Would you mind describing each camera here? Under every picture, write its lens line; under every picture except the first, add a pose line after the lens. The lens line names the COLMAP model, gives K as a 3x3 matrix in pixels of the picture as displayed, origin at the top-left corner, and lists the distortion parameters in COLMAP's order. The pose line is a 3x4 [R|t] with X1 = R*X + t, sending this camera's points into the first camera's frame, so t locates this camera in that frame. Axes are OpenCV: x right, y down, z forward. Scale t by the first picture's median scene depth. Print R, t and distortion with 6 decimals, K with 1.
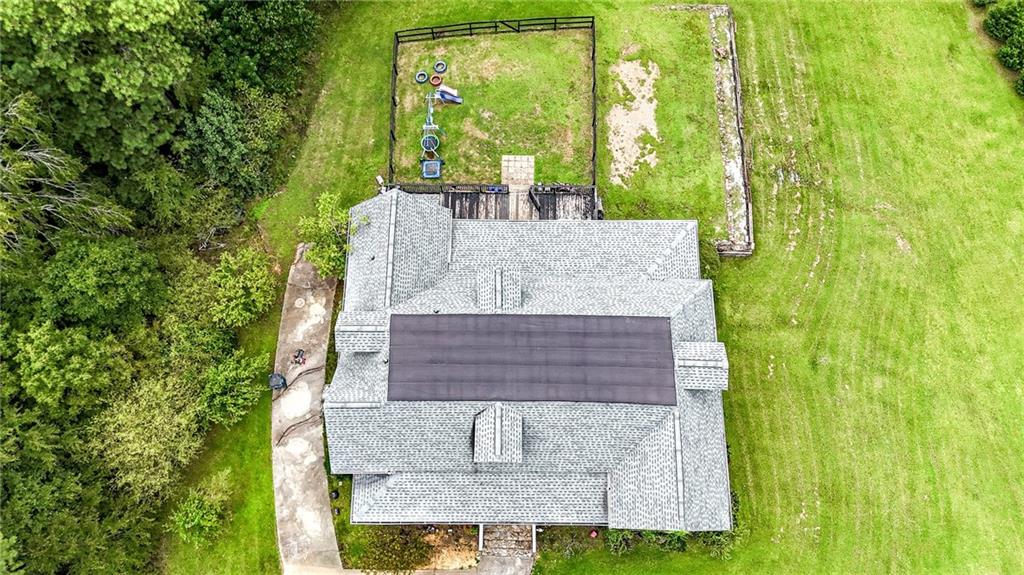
lens RADIAL K [[734.4, 0, 512.0], [0, 734.4, 287.5], [0, 0, 1]] dist [0.031896, -0.001055]
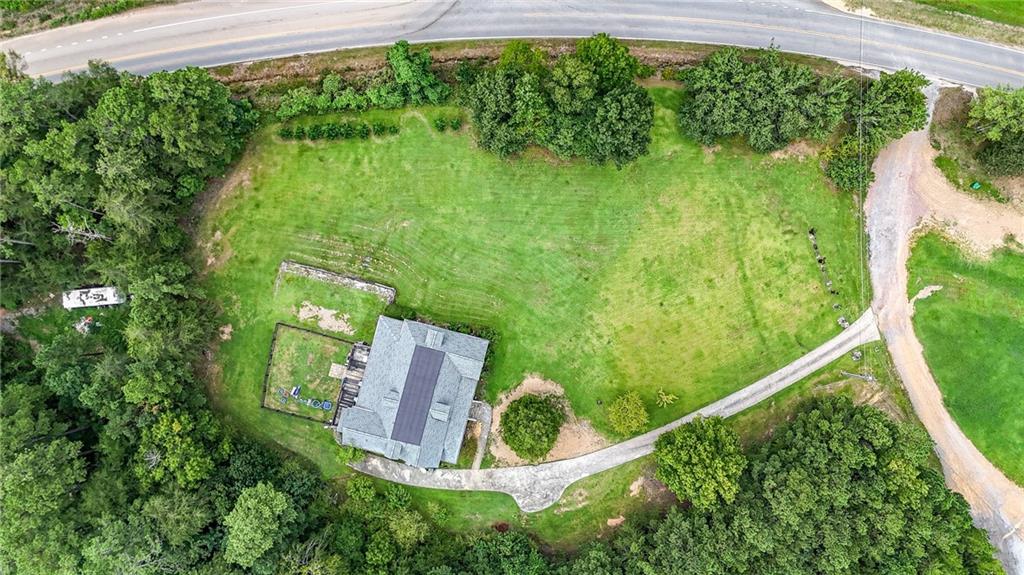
lens RADIAL K [[734.4, 0, 512.0], [0, 734.4, 287.5], [0, 0, 1]] dist [0.031896, -0.001055]
pose [[0.245225, -0.969466, -0.000399, 0.423066], [0.927329, 0.234446, 0.291712, -0.402924], [-0.282712, -0.071906, 0.956506, -1.479515]]
